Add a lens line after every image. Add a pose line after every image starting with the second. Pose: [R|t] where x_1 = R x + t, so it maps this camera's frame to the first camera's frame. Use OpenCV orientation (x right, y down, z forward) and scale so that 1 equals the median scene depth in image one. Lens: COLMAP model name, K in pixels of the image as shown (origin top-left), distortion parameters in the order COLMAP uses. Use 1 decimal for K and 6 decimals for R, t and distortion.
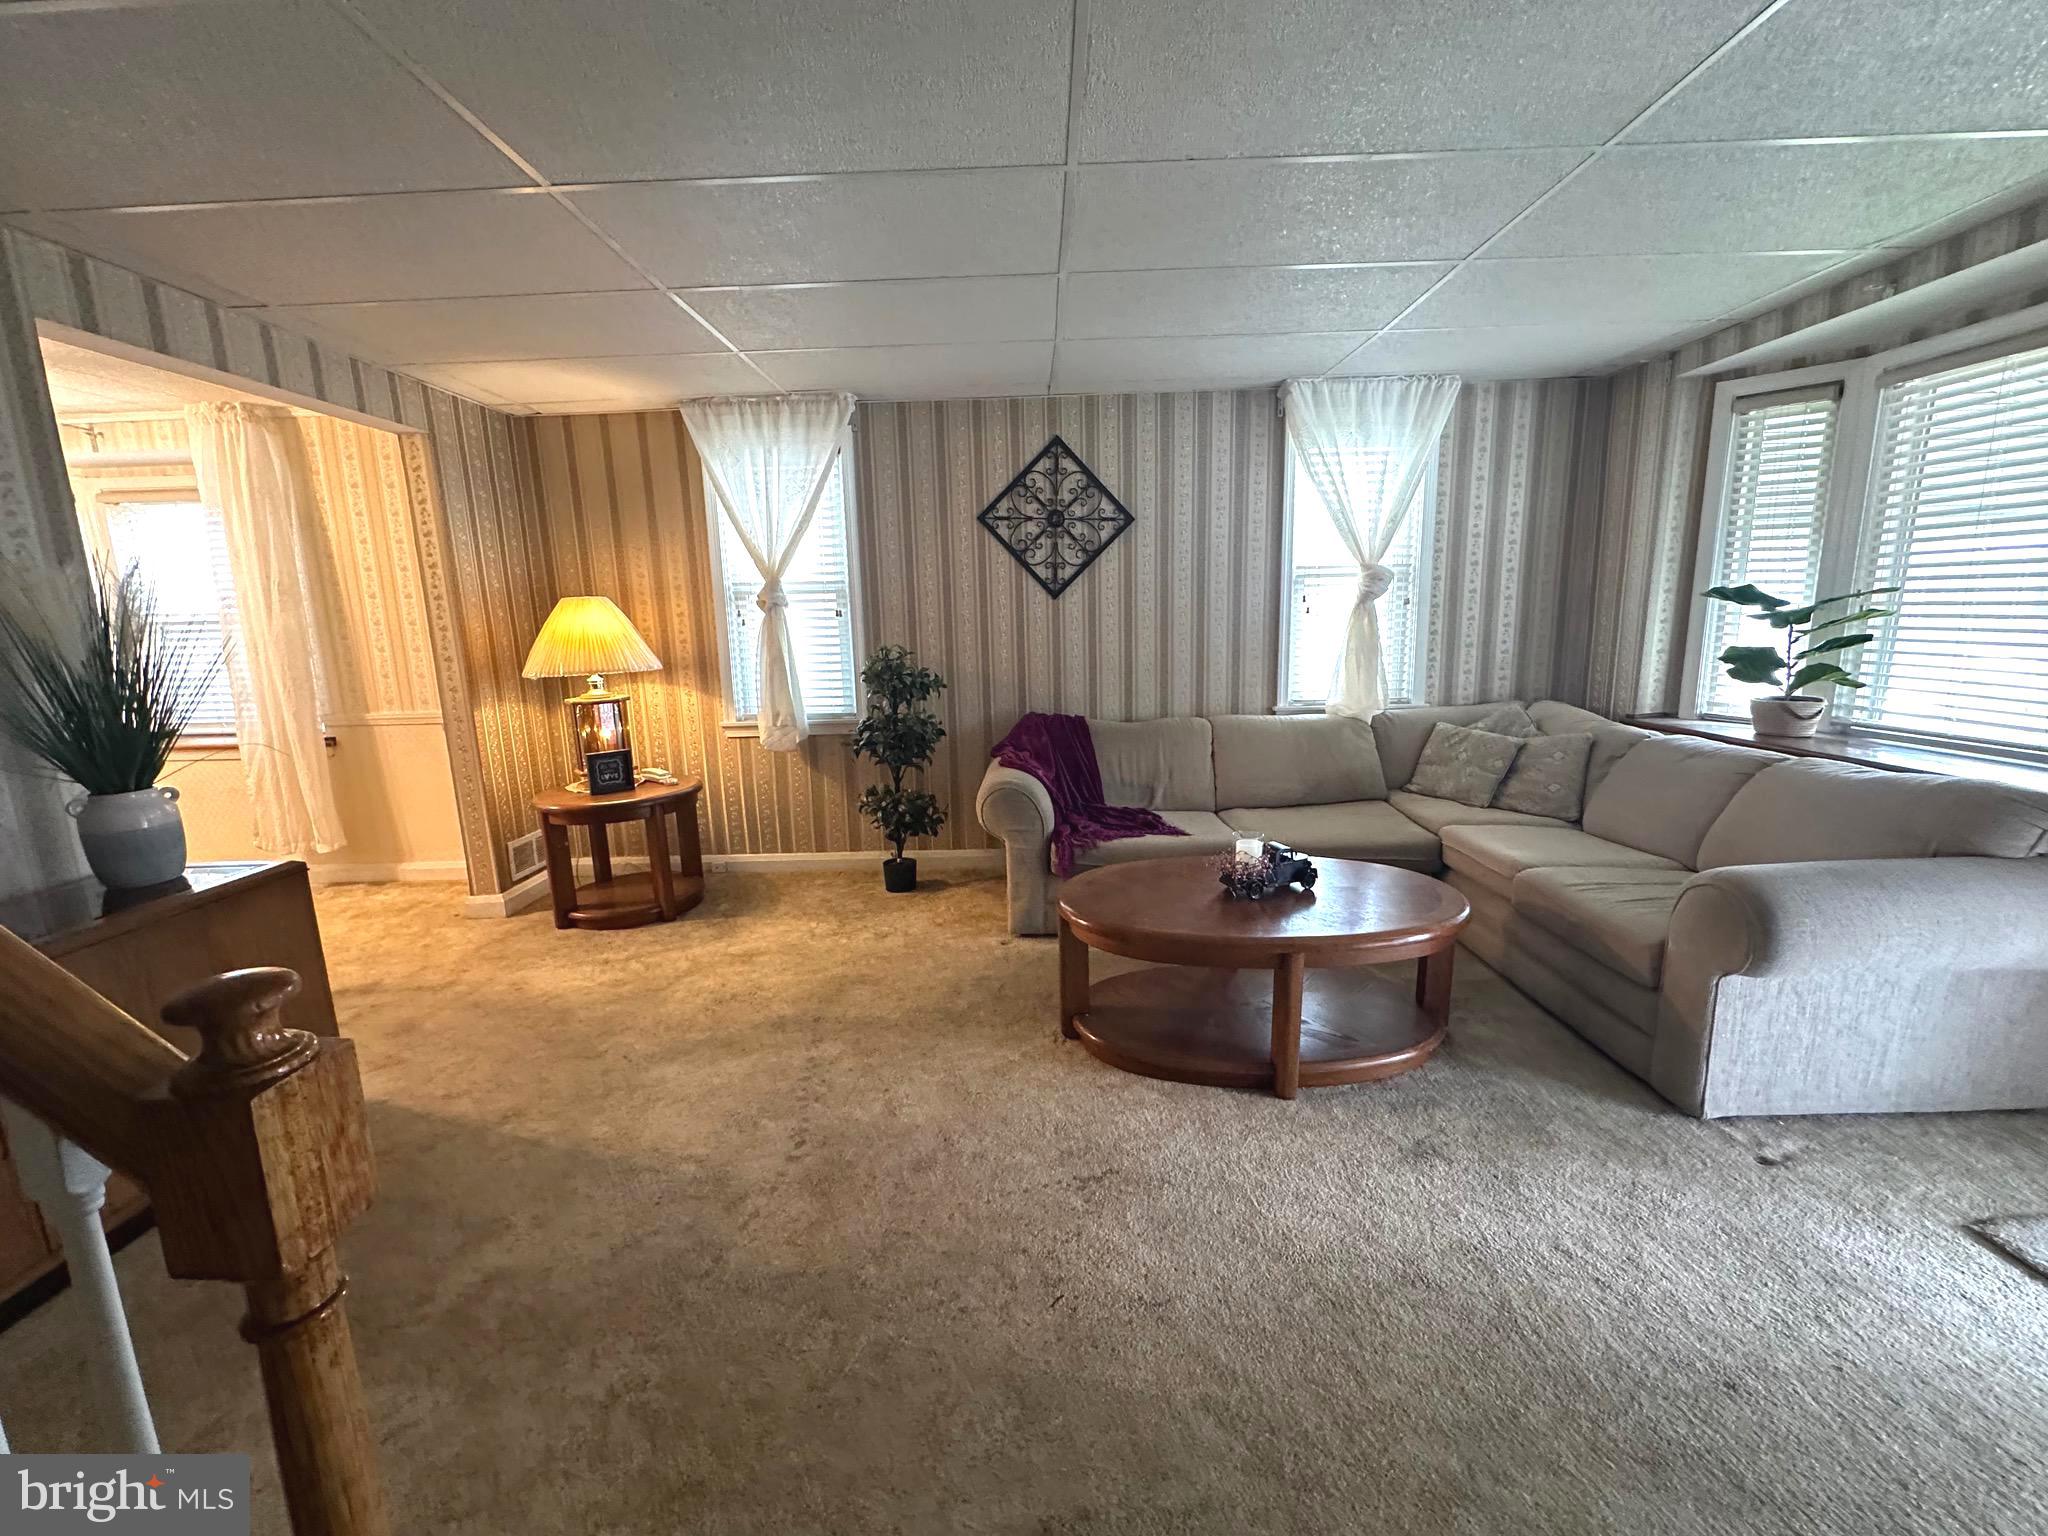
lens RADIAL K [[817.1, 0, 1025.5], [0, 817.1, 765.5], [0, 0, 1]] dist [-0.000877, 0.000049]
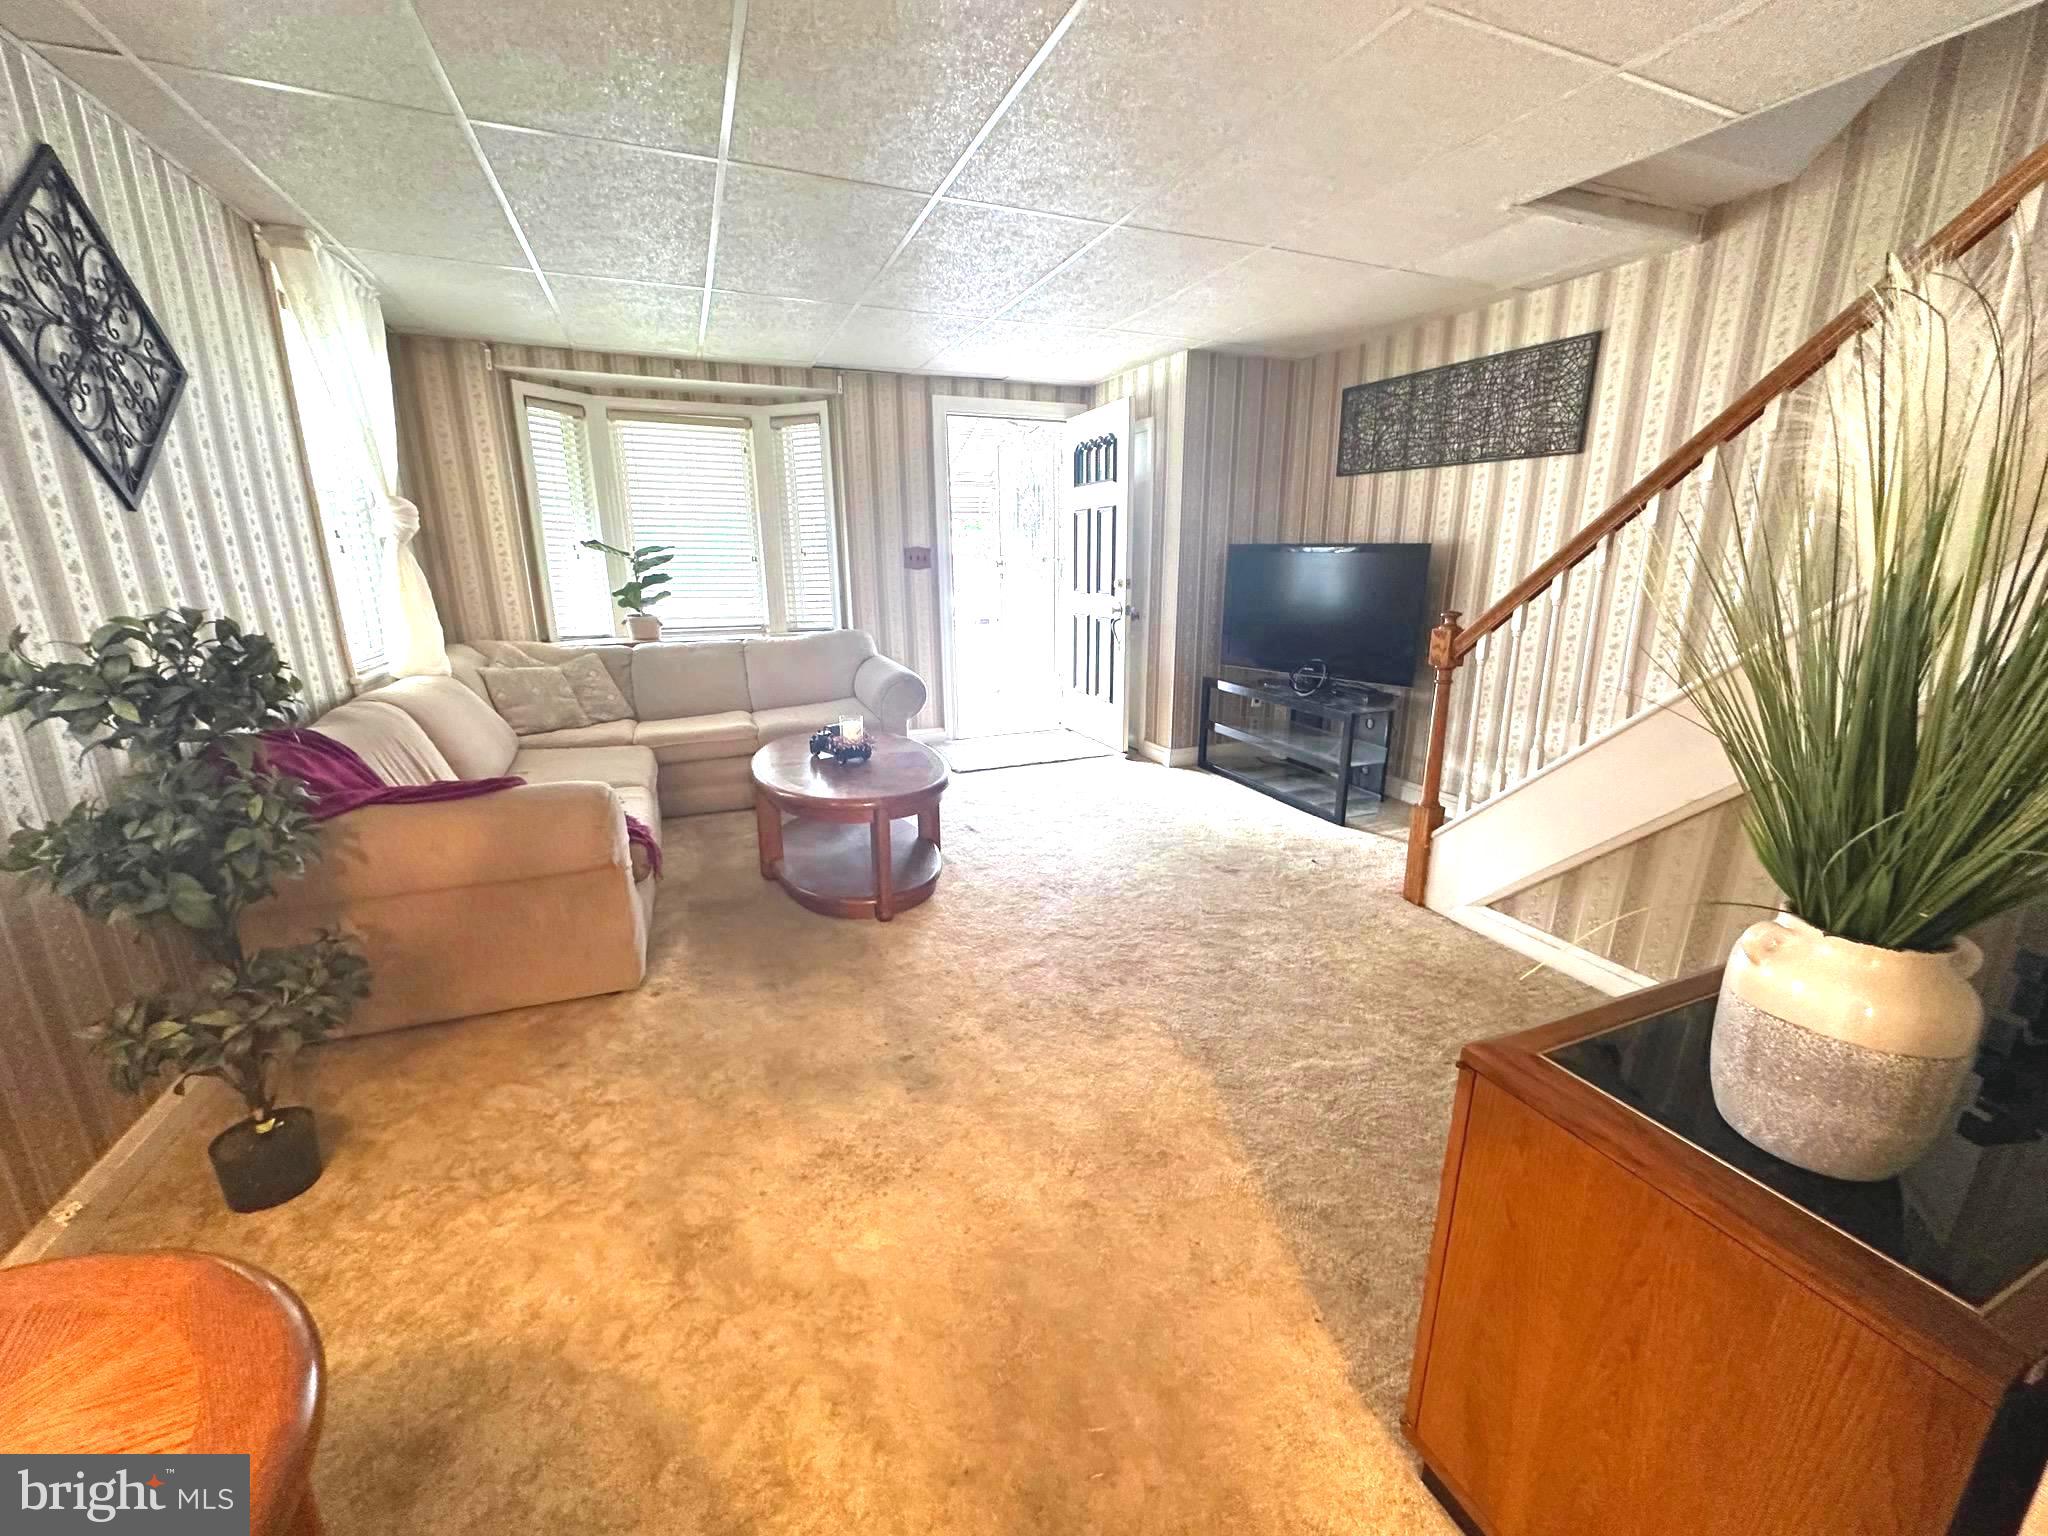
lens RADIAL K [[817.1, 0, 1024.2], [0, 817.1, 766.7], [0, 0, 1]] dist [-0.000877, 0.000049]
pose [[-0.391886, -0.208556, 0.896063, -0.786499], [0.176095, 0.938956, 0.295553, -0.137756], [-0.903004, 0.273615, -0.331239, 0.899001]]
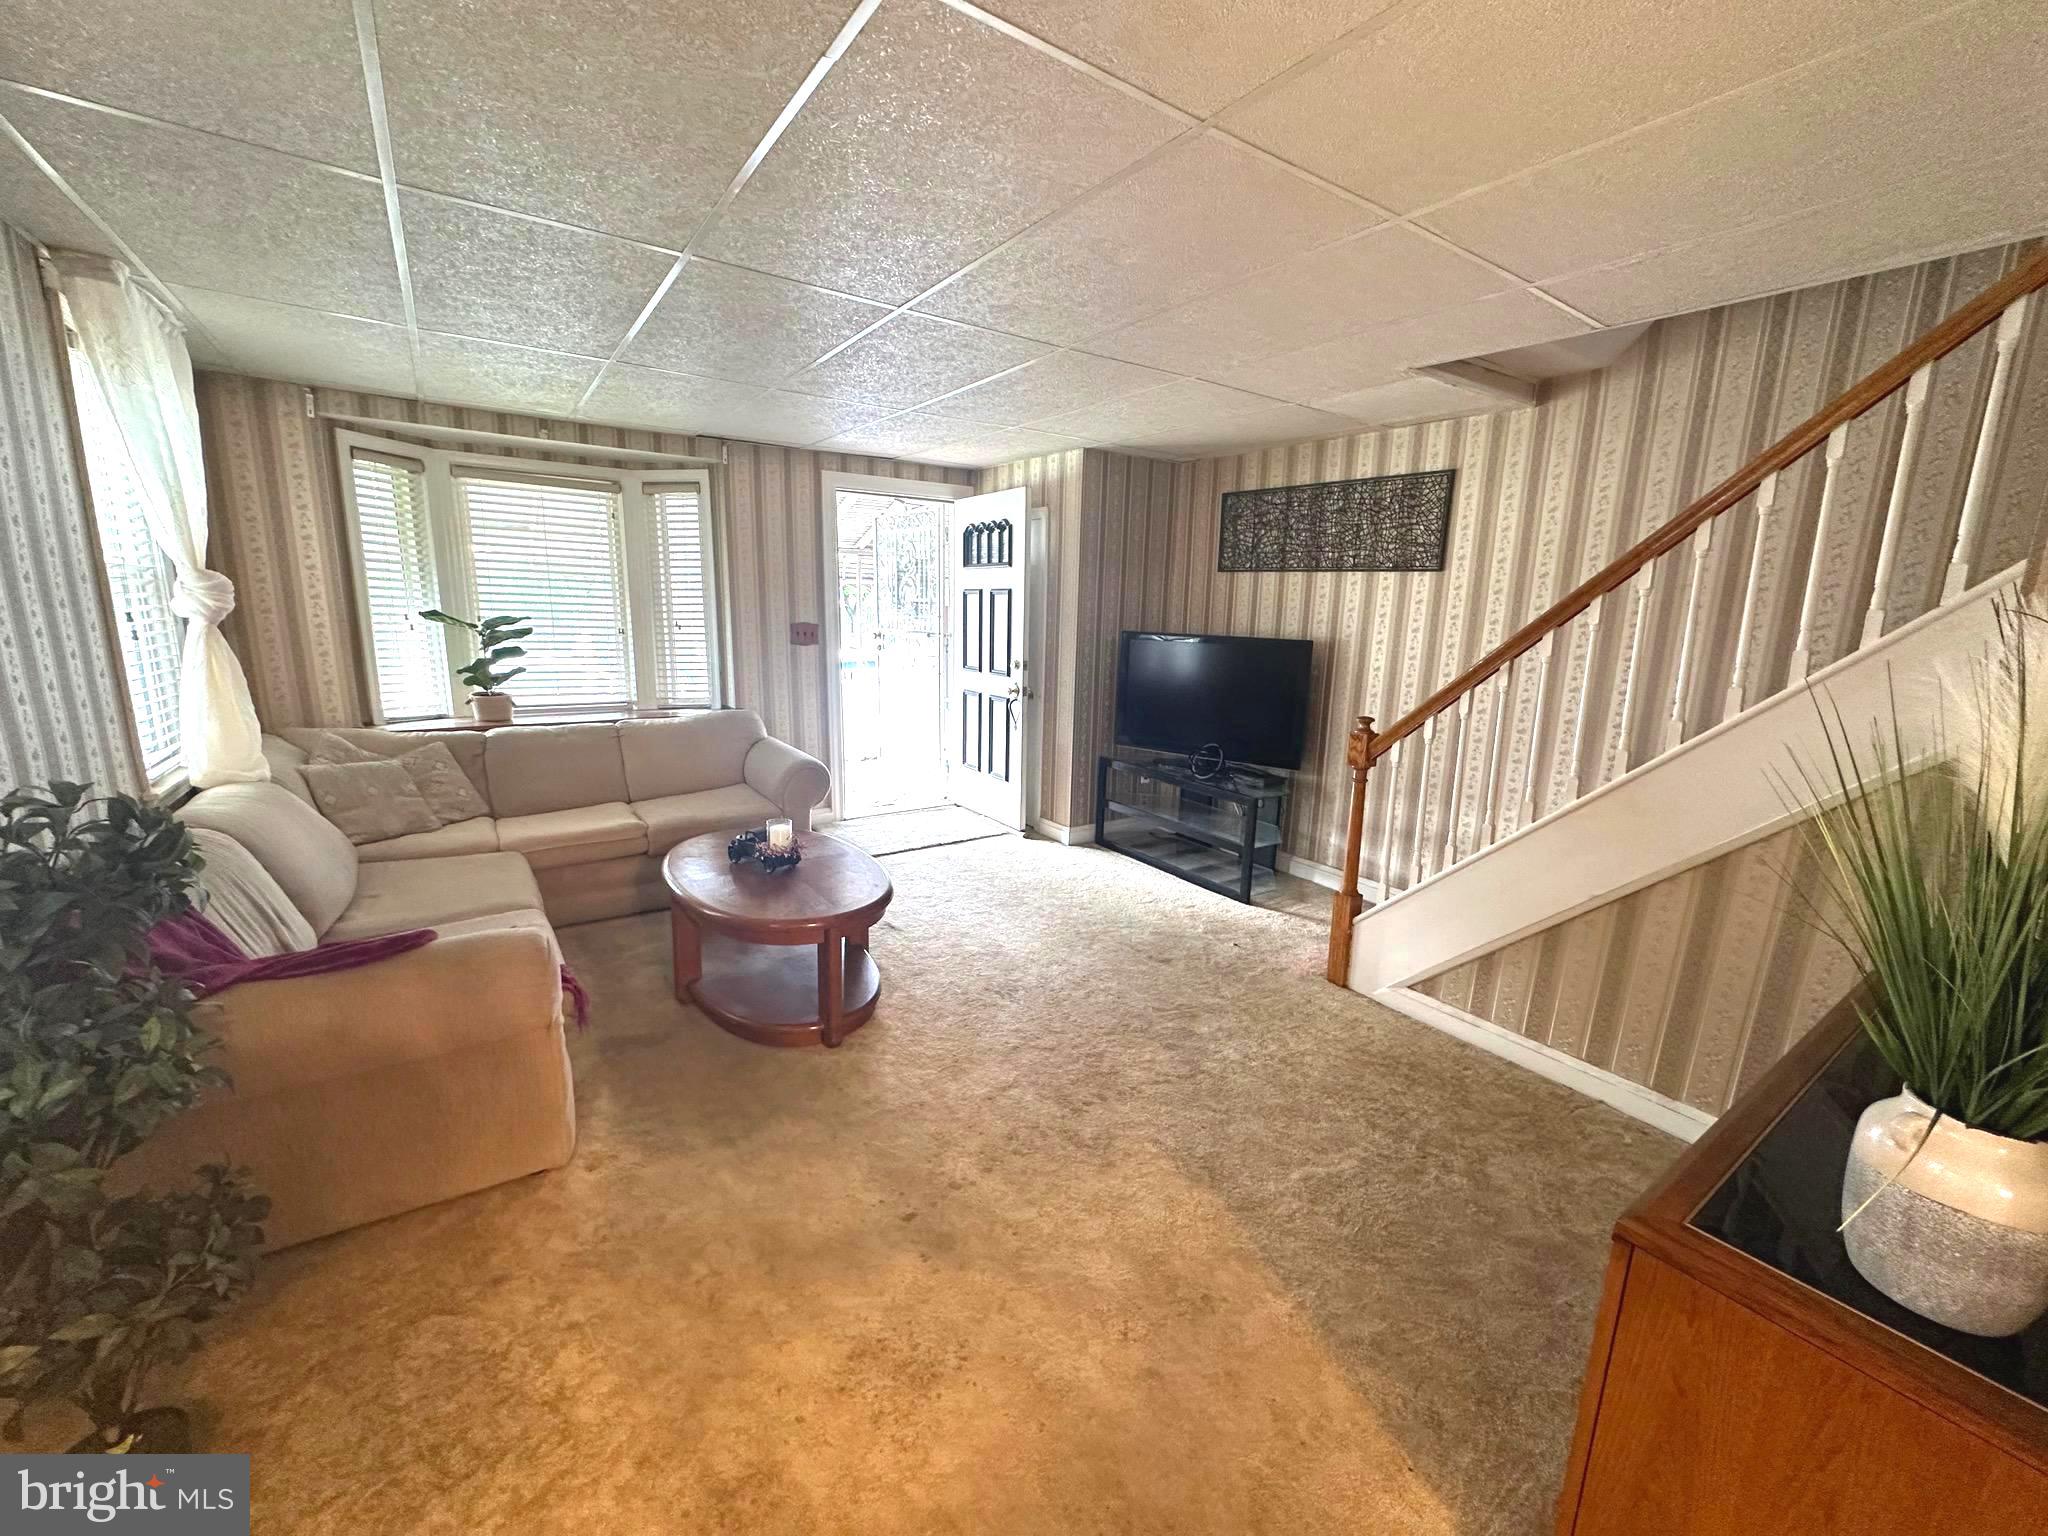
lens RADIAL K [[817.1, 0, 1025.1], [0, 817.1, 767.1], [0, 0, 1]] dist [-0.000877, 0.000049]
pose [[-0.576397, -0.150399, 0.803211, -0.697904], [0.134162, 0.952163, 0.274567, -0.214345], [-0.806082, 0.266020, -0.528646, 0.993533]]
